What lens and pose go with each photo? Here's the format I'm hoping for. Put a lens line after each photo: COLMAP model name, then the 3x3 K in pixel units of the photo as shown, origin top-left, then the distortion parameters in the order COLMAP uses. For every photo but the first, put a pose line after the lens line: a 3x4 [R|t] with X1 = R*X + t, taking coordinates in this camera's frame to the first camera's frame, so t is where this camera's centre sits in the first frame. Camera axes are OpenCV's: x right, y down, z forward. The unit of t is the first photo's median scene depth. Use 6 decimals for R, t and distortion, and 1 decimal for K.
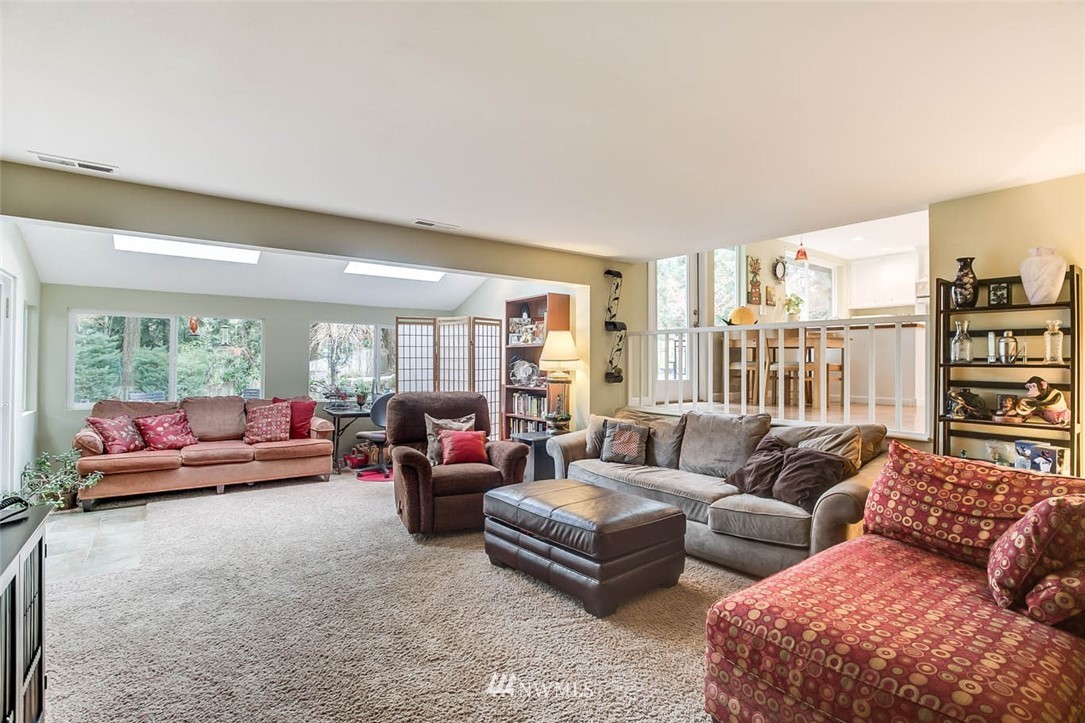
lens RADIAL K [[523.9, 0, 534.1], [0, 523.9, 363.0], [0, 0, 1]] dist [-0.055452, 0.022414]
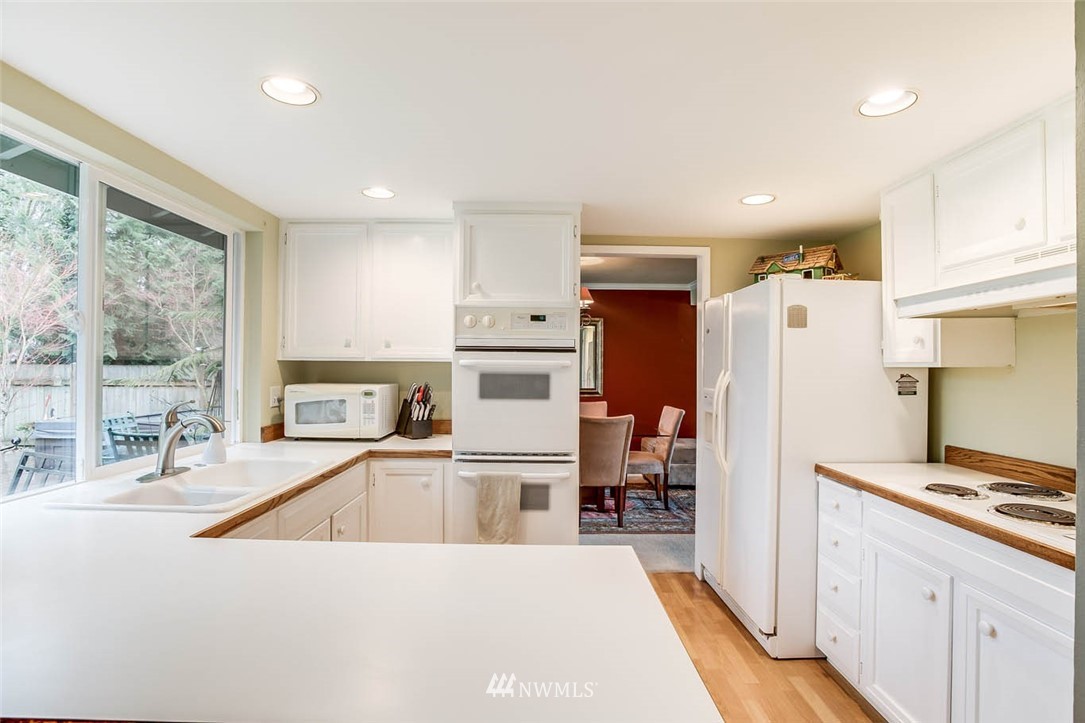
lens RADIAL K [[523.9, 0, 534.1], [0, 523.9, 363.0], [0, 0, 1]] dist [-0.055452, 0.022414]
pose [[0.587911, 0.002396, 0.808922, 0.755890], [-0.006268, 0.999979, 0.001593, -0.183467], [-0.808901, -0.006006, 0.587914, 1.148520]]
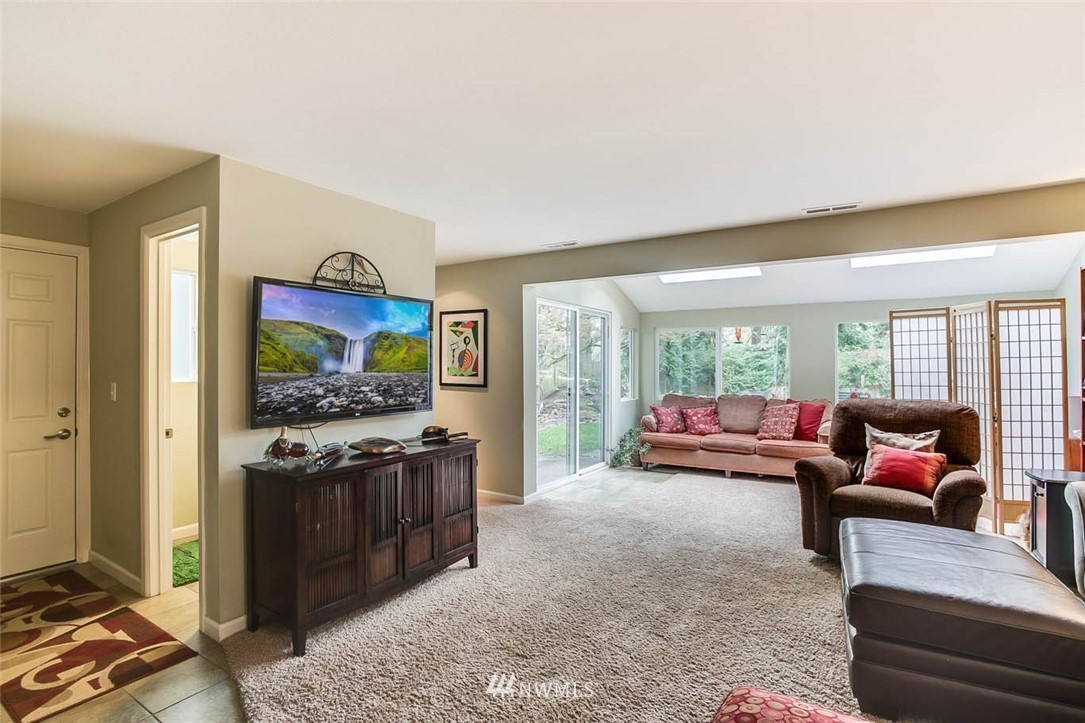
lens RADIAL K [[523.9, 0, 534.1], [0, 523.9, 363.0], [0, 0, 1]] dist [-0.055452, 0.022414]
pose [[0.359905, -0.010665, -0.932928, 0.328678], [0.003941, 0.999943, -0.009911, 0.003080], [0.932980, -0.000110, 0.359927, 0.158356]]
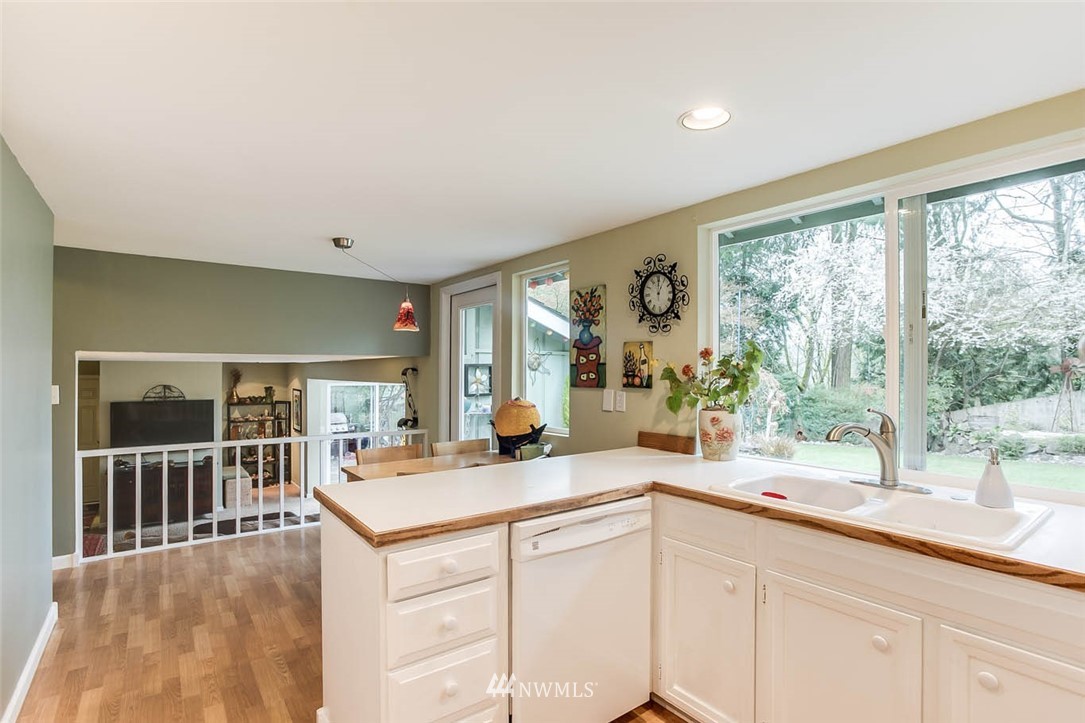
lens RADIAL K [[523.9, 0, 534.1], [0, 523.9, 363.0], [0, 0, 1]] dist [-0.055452, 0.022414]
pose [[0.013452, -0.024504, -0.999609, 1.276142], [0.000841, 0.999700, -0.024495, -0.176729], [0.999909, -0.000511, 0.013469, 1.341845]]
